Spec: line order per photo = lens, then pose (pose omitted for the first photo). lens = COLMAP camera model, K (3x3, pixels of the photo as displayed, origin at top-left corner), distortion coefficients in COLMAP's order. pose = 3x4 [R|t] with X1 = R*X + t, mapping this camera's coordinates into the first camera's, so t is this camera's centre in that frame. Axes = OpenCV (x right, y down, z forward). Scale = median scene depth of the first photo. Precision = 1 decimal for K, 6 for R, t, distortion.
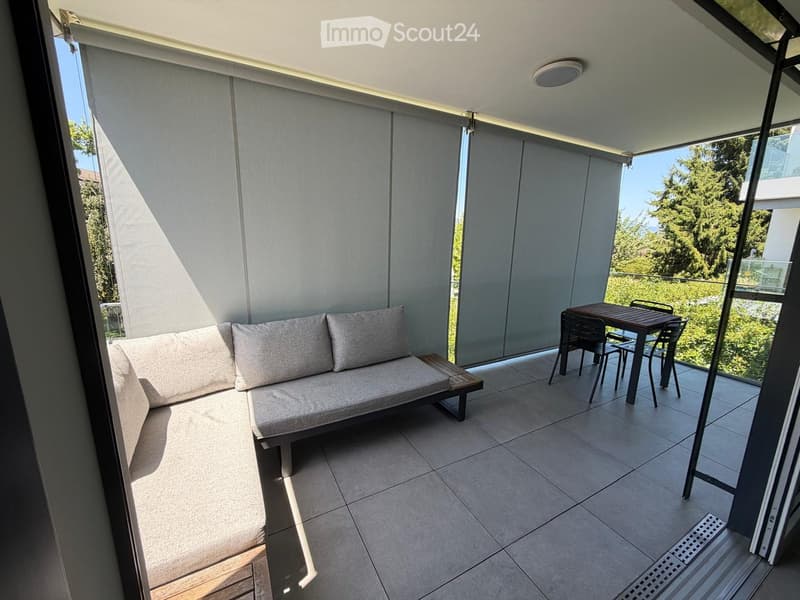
lens RADIAL K [[319.5, 0, 400.0], [0, 319.5, 300.0], [0, 0, 1]] dist [0.002570, 0.000088]
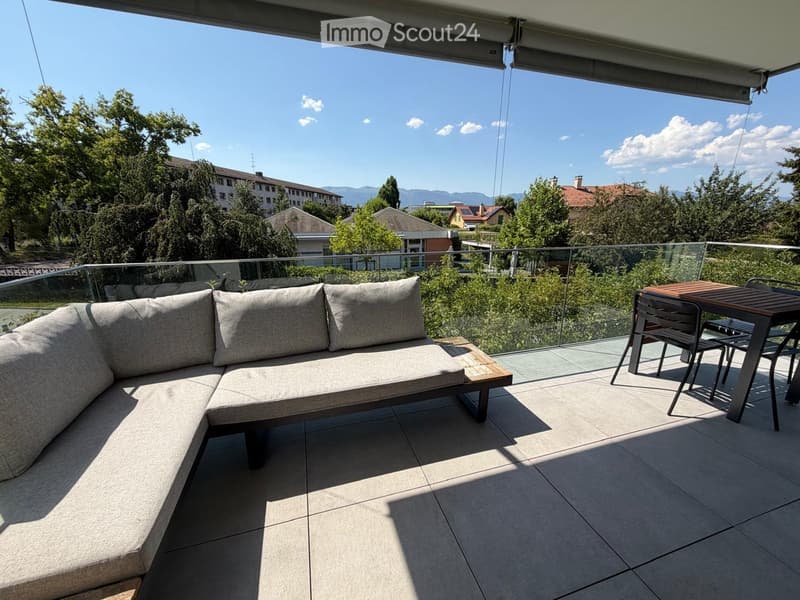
lens RADIAL K [[319.5, 0, 400.0], [0, 319.5, 300.0], [0, 0, 1]] dist [0.002570, 0.000088]
pose [[0.981018, 0.034123, -0.190893, 0.117483], [-0.022328, 0.997725, 0.063604, 0.025003], [0.192629, -0.058135, 0.979548, 0.171945]]
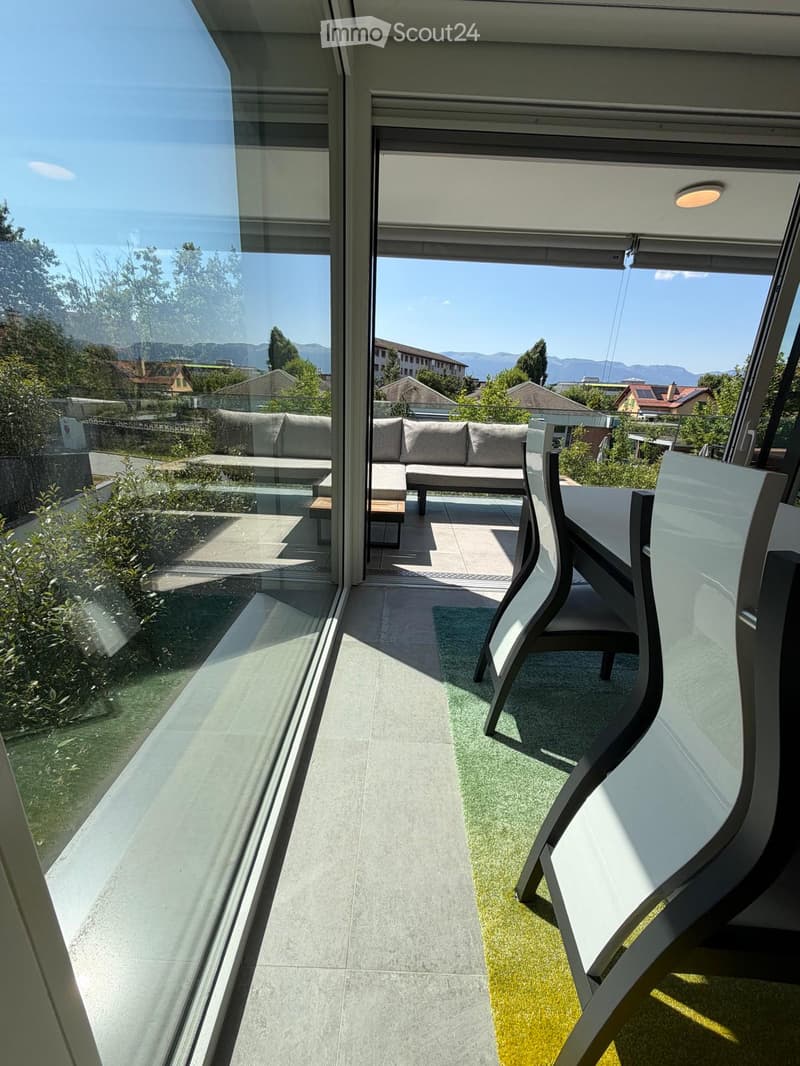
lens RADIAL K [[425.7, 0, 400.0], [0, 425.7, 533.0], [0, 0, 1]] dist [0.002570, 0.000088]
pose [[0.873981, 0.178687, -0.451917, 0.332201], [-0.125653, 0.981414, 0.145044, 0.231390], [0.469435, -0.069981, 0.880189, -0.571656]]
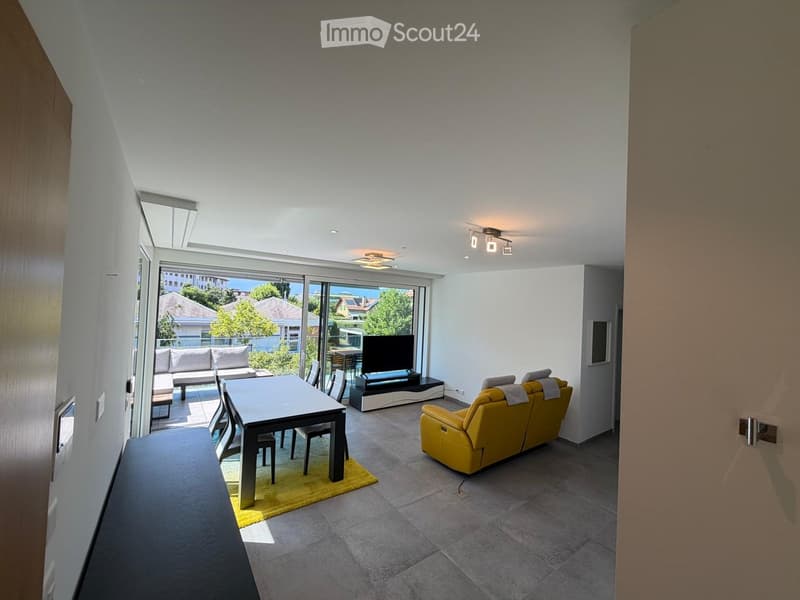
lens RADIAL K [[319.5, 0, 400.0], [0, 319.5, 300.0], [0, 0, 1]] dist [0.002570, 0.000088]
pose [[0.990961, 0.037438, 0.128817, 0.795386], [-0.009939, 0.978118, -0.207815, 0.162339], [-0.133779, 0.204656, 0.969649, -1.512412]]
